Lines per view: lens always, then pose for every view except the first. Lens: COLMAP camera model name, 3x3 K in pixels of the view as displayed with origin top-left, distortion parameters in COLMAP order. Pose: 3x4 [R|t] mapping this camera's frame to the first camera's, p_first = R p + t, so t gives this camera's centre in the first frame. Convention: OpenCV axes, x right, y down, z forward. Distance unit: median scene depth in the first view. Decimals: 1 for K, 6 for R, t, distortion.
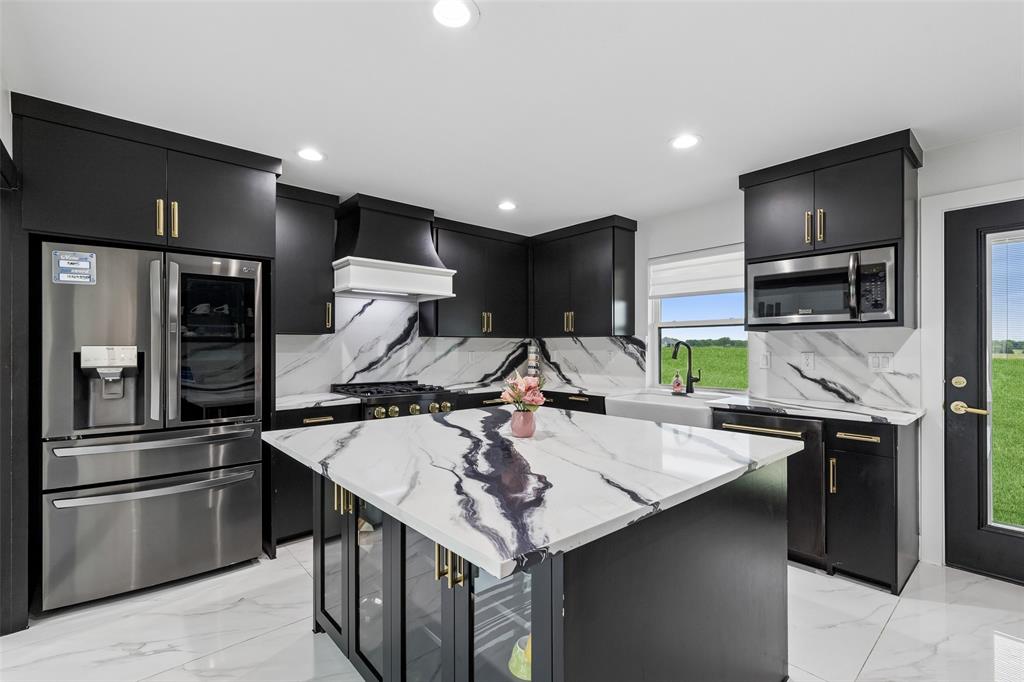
lens RADIAL K [[460.9, 0, 515.1], [0, 460.9, 346.9], [0, 0, 1]] dist [0.004501, -0.000112]
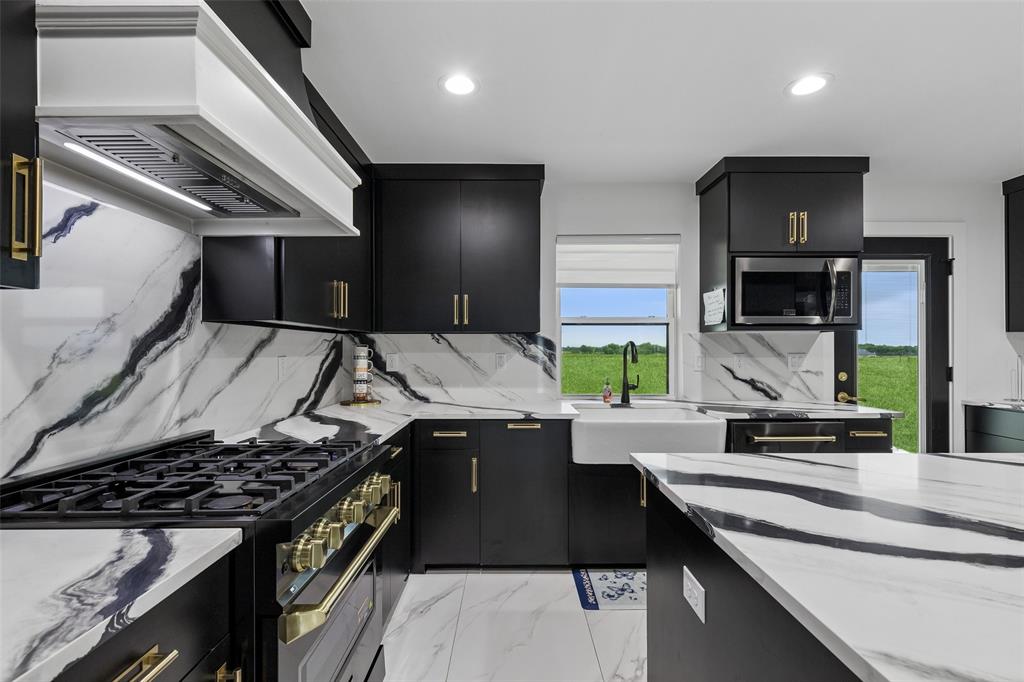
lens RADIAL K [[460.9, 0, 514.5], [0, 460.9, 349.5], [0, 0, 1]] dist [0.004501, -0.000112]
pose [[0.655610, 0.000009, 0.755099, -0.351386], [-0.000773, 0.999999, 0.000660, 0.002114], [-0.755099, -0.001017, 0.655610, 0.551937]]
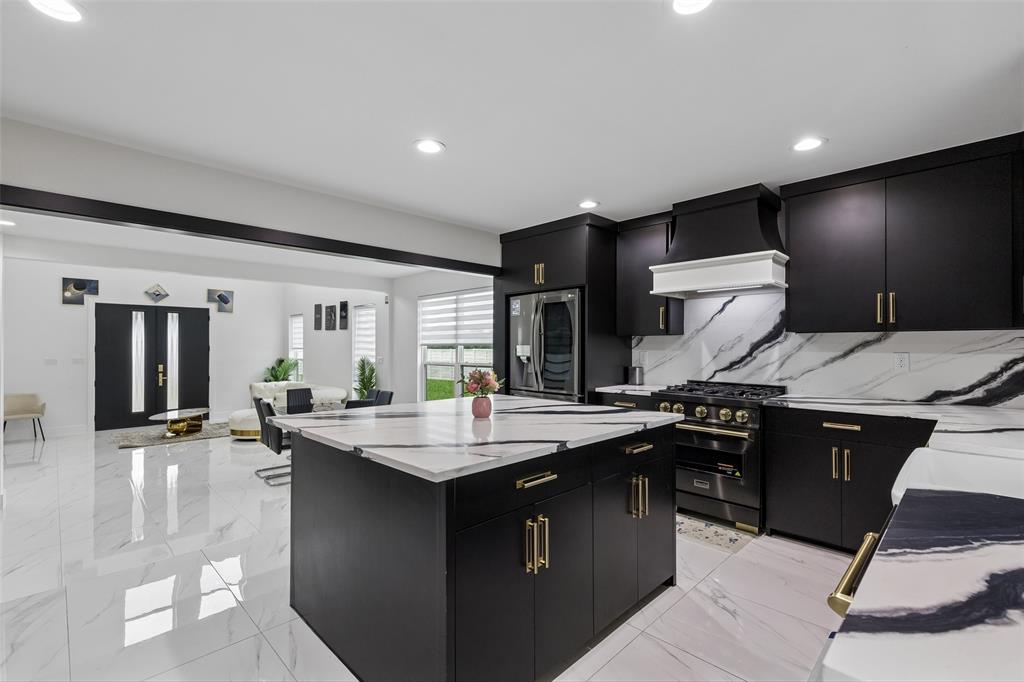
lens RADIAL K [[460.9, 0, 508.1], [0, 460.9, 341.9], [0, 0, 1]] dist [0.004501, -0.000112]
pose [[0.056747, -0.005013, -0.998376, 0.606340], [0.002525, 0.999985, -0.004878, -0.004421], [0.998385, -0.002244, 0.056759, 0.464946]]
